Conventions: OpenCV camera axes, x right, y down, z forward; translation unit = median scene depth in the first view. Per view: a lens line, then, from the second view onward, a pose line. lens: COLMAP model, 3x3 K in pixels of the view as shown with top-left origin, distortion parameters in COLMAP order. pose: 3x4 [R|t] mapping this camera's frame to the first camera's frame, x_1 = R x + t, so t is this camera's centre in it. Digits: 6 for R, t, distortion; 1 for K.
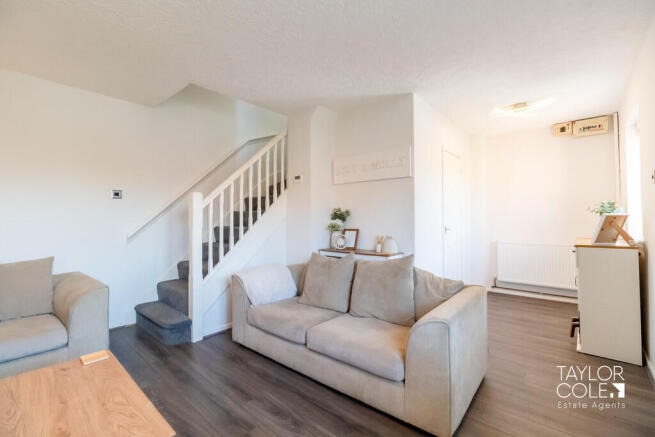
lens RADIAL K [[281.2, 0, 325.5], [0, 281.2, 216.8], [0, 0, 1]] dist [0.000074, 0.000375]
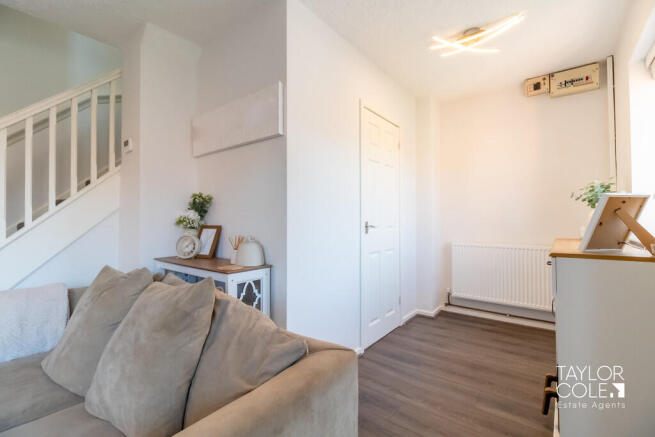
lens RADIAL K [[281.8, 0, 327.5], [0, 281.8, 218.5], [0, 0, 1]] dist [-0.000059, -0.000179]
pose [[0.998891, 0.001260, 0.047062, 0.322148], [-0.001541, 0.999981, 0.005942, 0.023238], [-0.047054, -0.006008, 0.998874, 0.356580]]
